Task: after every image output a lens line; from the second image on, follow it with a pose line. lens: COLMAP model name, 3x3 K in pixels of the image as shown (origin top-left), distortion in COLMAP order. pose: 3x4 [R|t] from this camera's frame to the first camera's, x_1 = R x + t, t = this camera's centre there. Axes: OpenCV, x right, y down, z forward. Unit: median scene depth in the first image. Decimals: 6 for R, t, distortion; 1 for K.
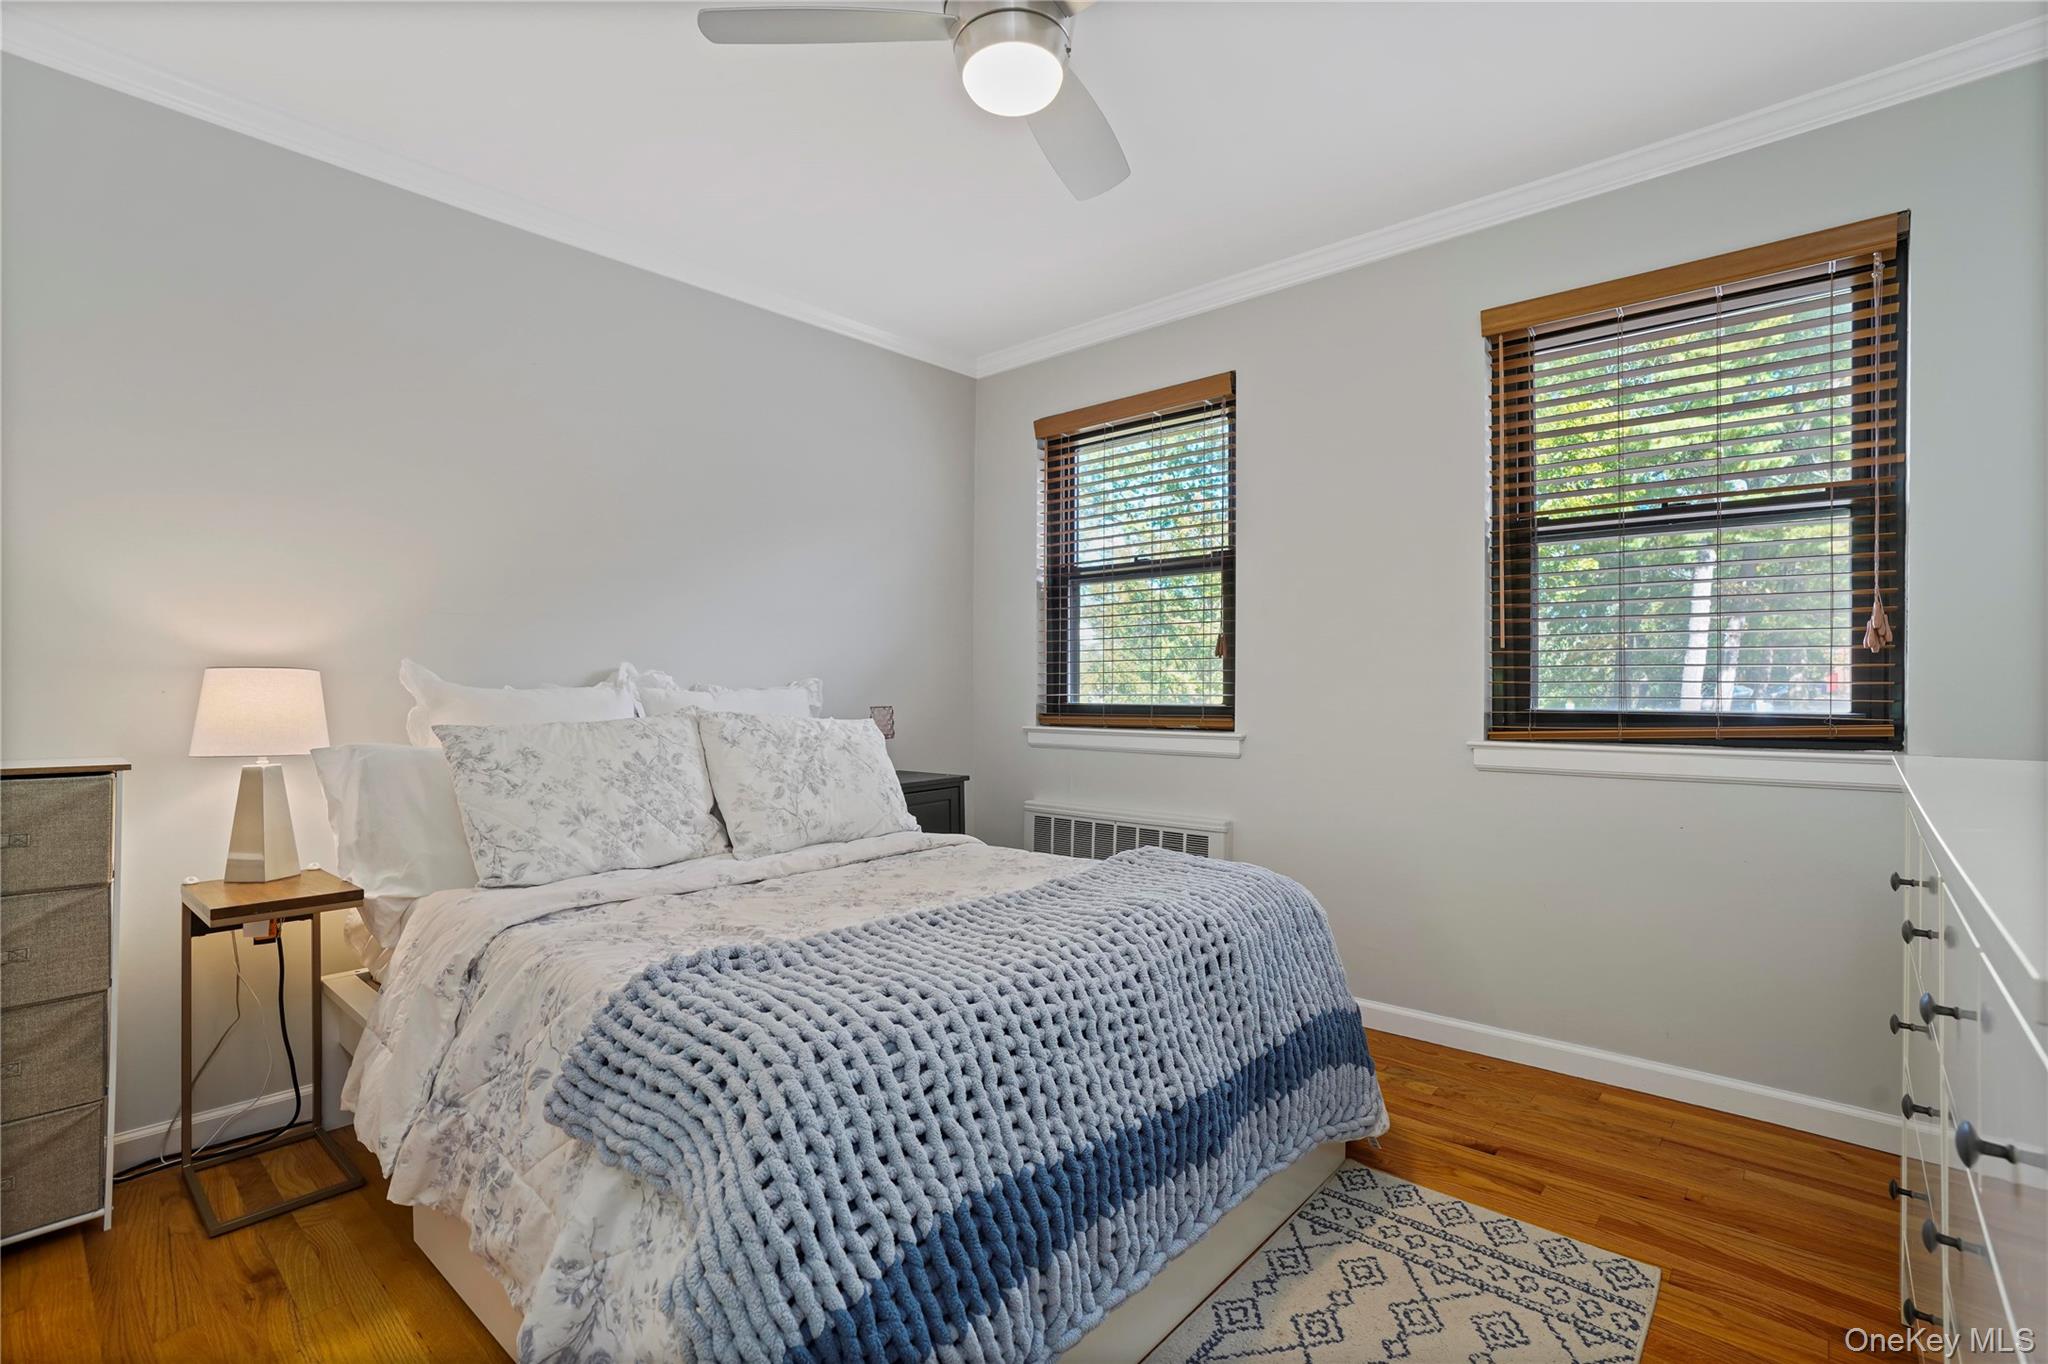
lens RADIAL K [[945.8, 0, 1033.3], [0, 945.8, 681.0], [0, 0, 1]] dist [-0.042767, 0.019978]
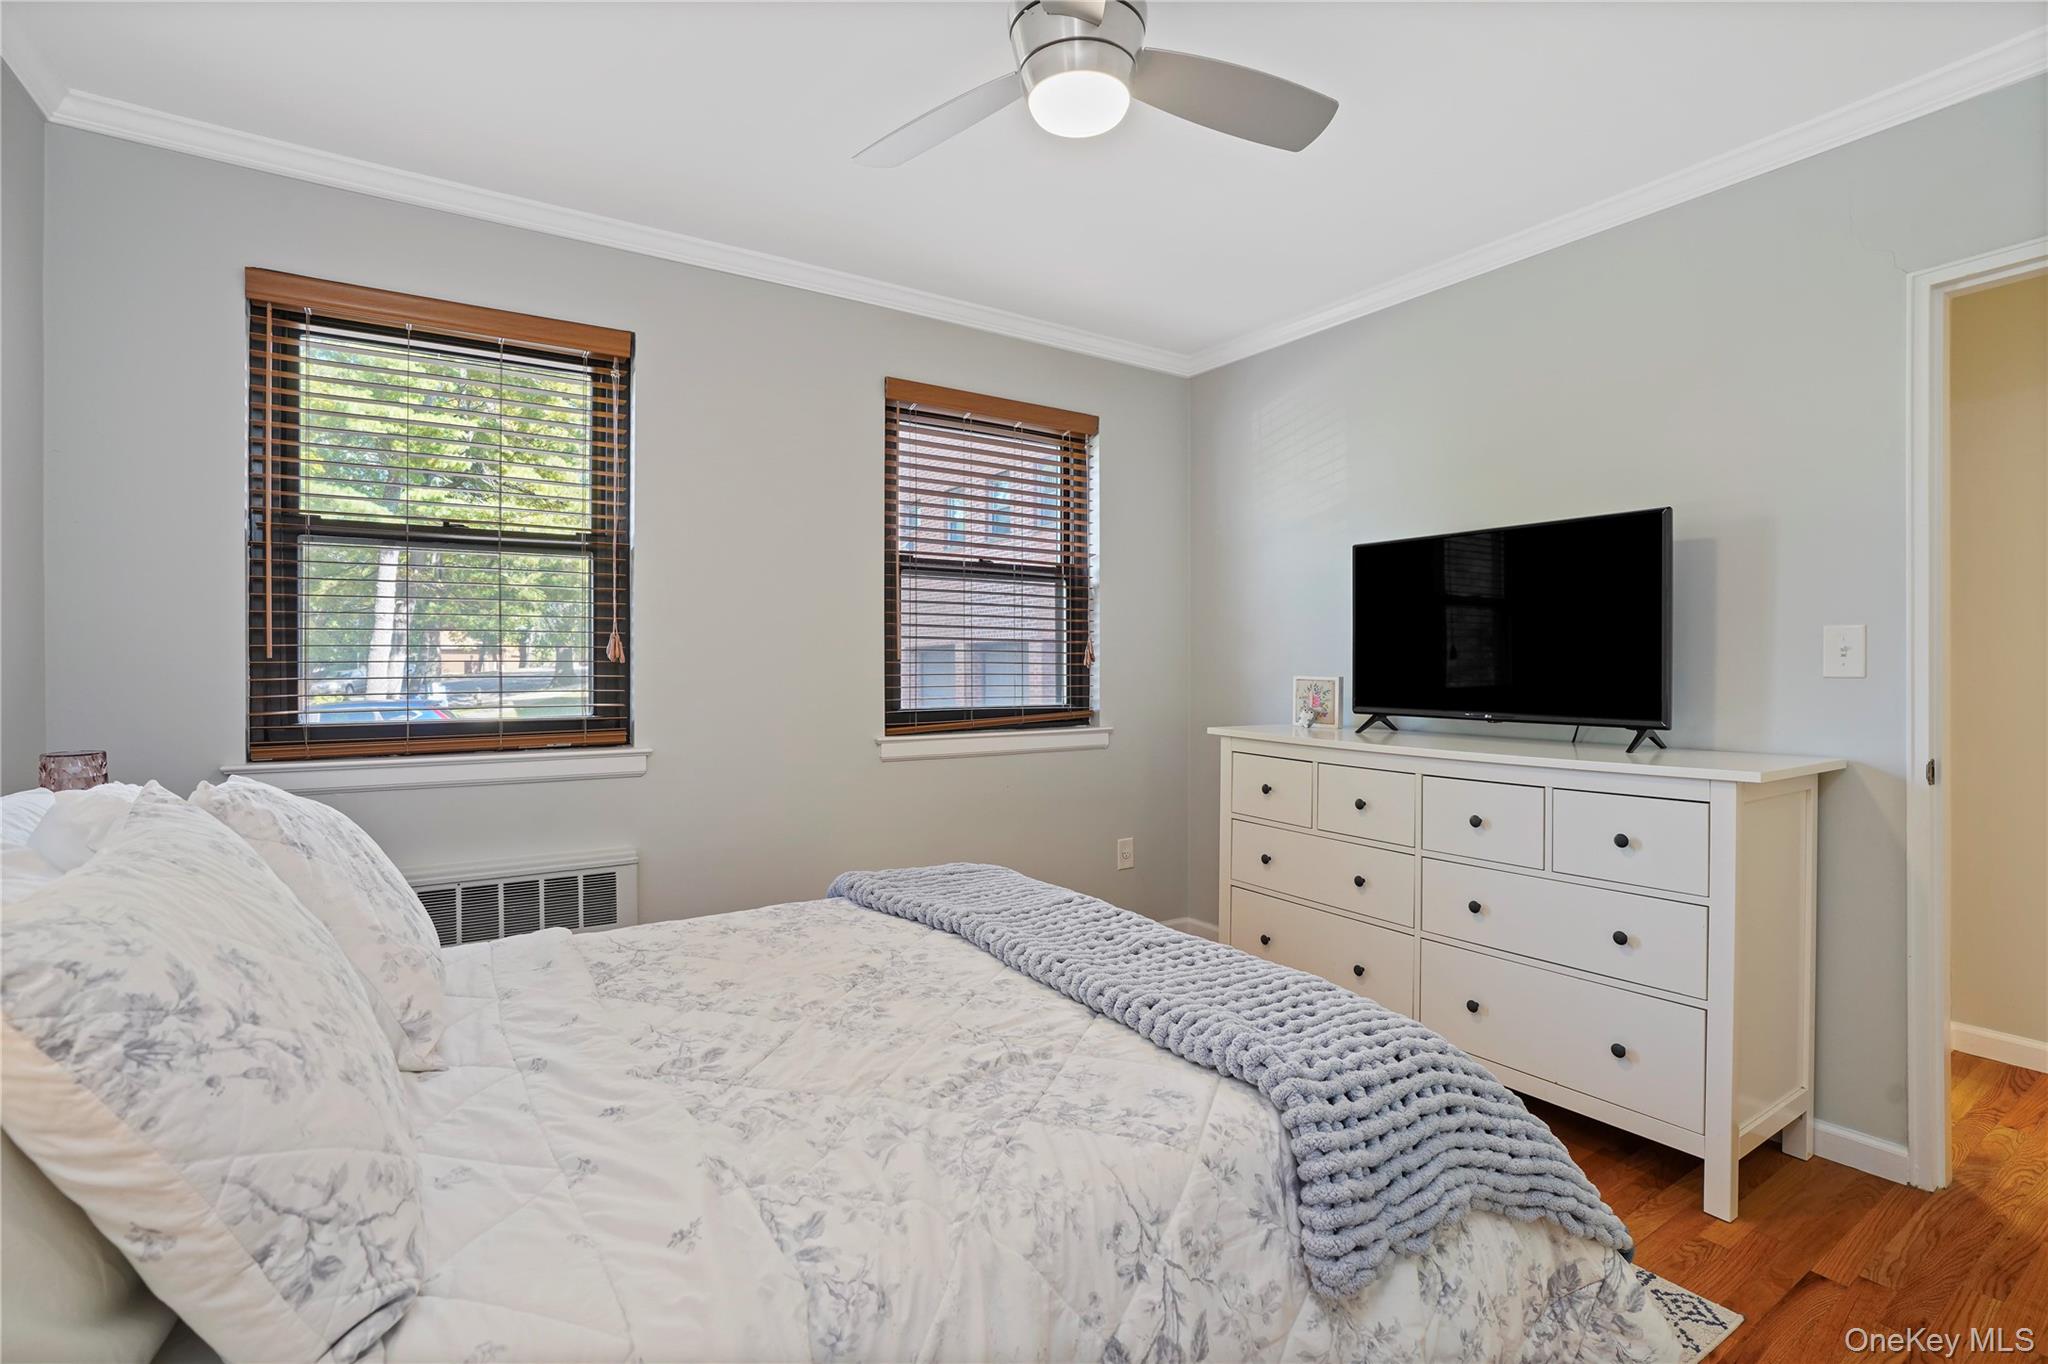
lens RADIAL K [[927.1, 0, 1018.8], [0, 927.1, 689.0], [0, 0, 1]] dist [-0.057779, 0.000183]
pose [[0.272831, -0.003223, 0.962056, -0.467561], [0.008469, 0.999964, 0.000948, 0.003025], [-0.962025, 0.007889, 0.272849, 0.401706]]
